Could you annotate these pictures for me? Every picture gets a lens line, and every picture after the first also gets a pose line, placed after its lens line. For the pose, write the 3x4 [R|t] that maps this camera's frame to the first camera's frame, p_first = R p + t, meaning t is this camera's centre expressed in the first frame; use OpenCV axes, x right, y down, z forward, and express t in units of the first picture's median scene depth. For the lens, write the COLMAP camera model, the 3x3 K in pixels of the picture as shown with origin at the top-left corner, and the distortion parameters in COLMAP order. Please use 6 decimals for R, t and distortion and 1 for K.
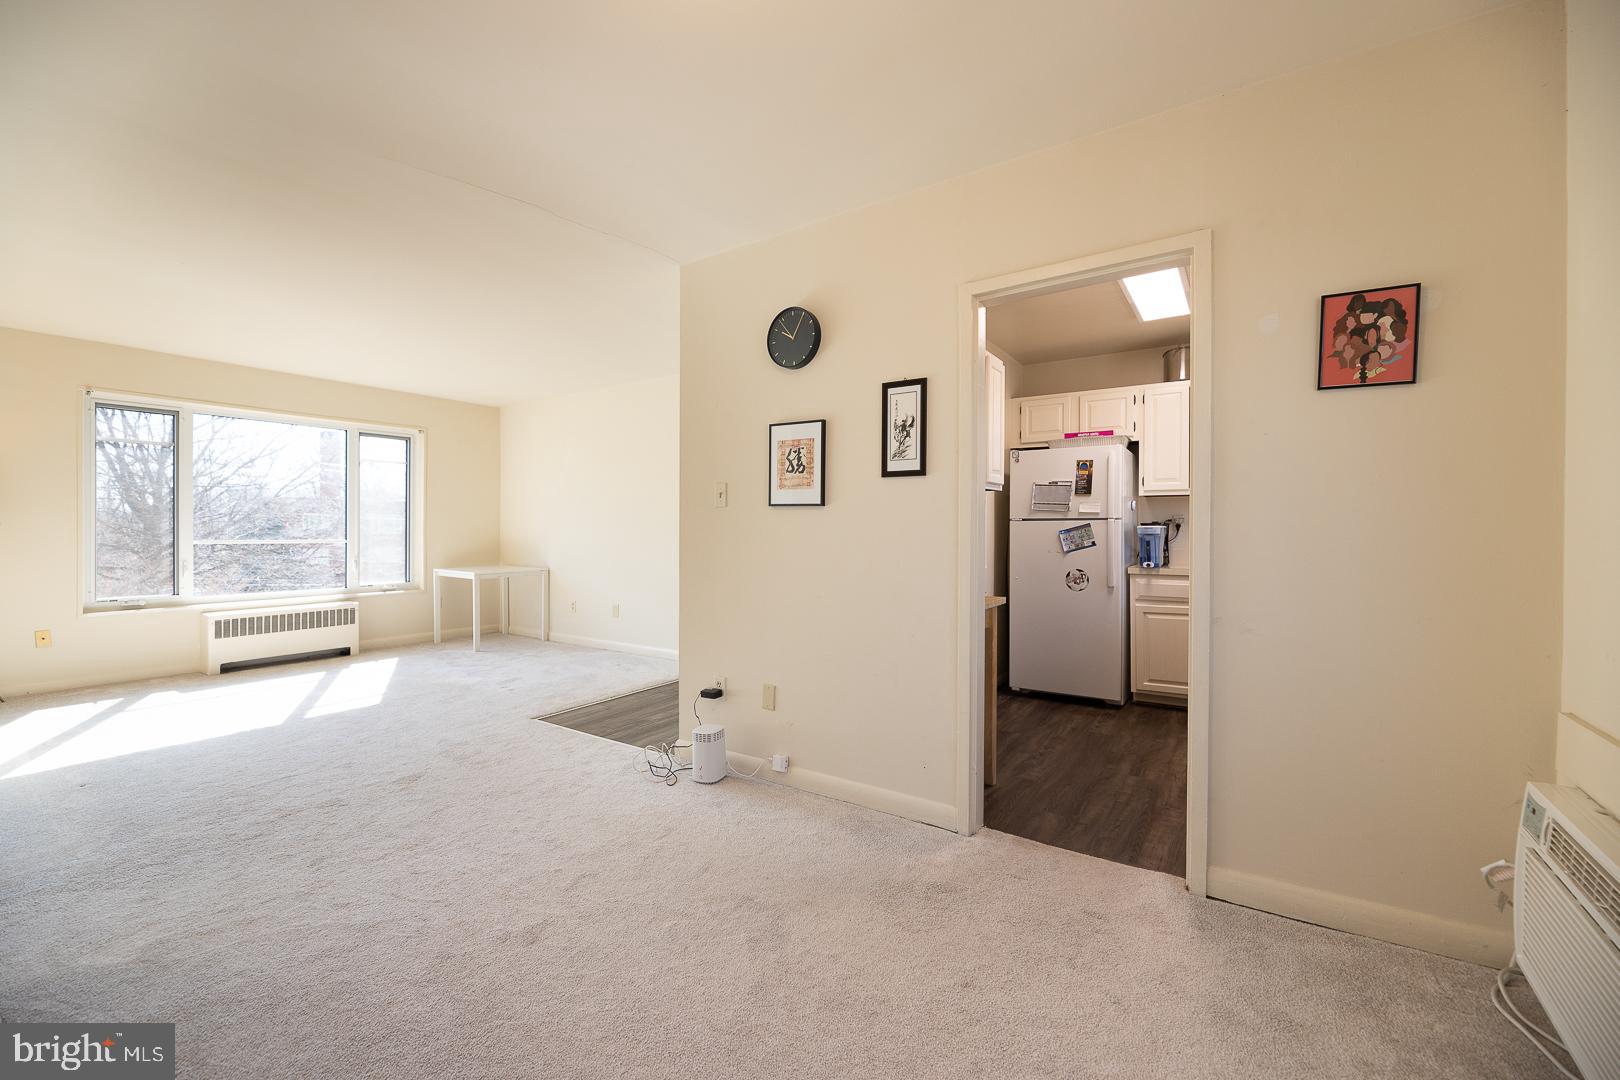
lens RADIAL K [[649.2, 0, 811.4], [0, 649.2, 533.8], [0, 0, 1]] dist [-0.000421, 0.000098]
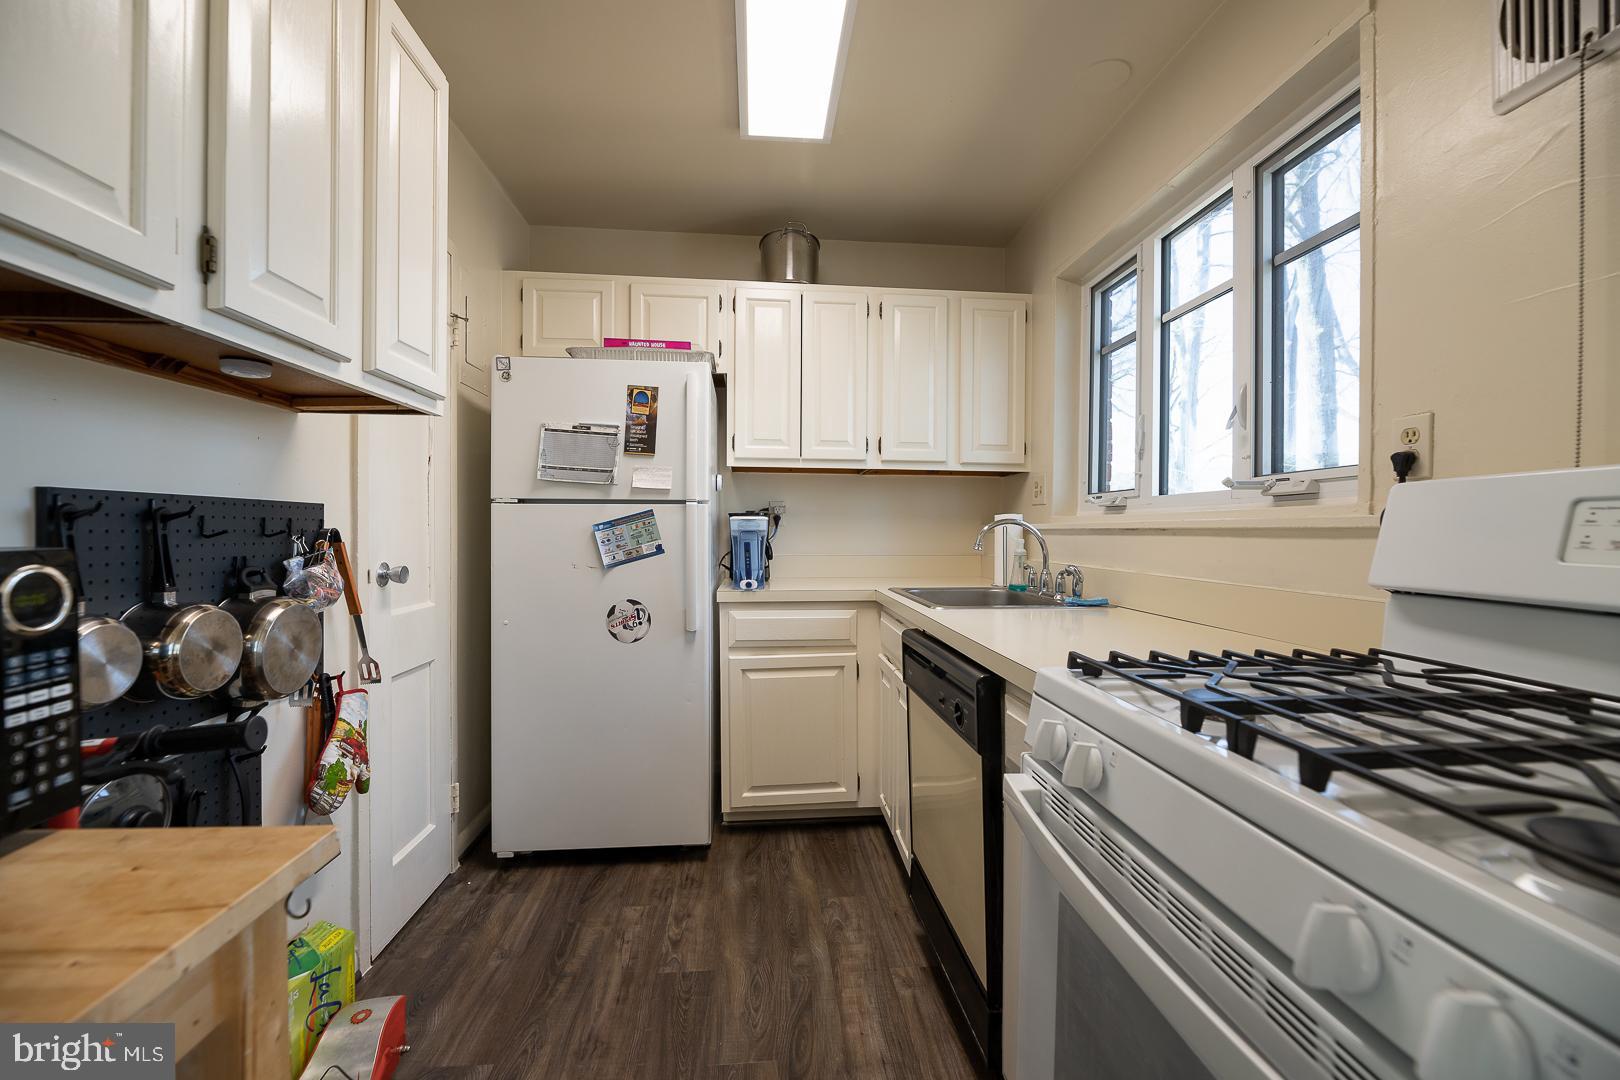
lens RADIAL K [[649.2, 0, 811.4], [0, 649.2, 533.8], [0, 0, 1]] dist [-0.000421, 0.000098]
pose [[0.779280, -0.003926, 0.626663, 0.201860], [0.002238, 0.999991, 0.003481, 0.001317], [-0.626672, -0.001310, 0.779282, 0.512964]]
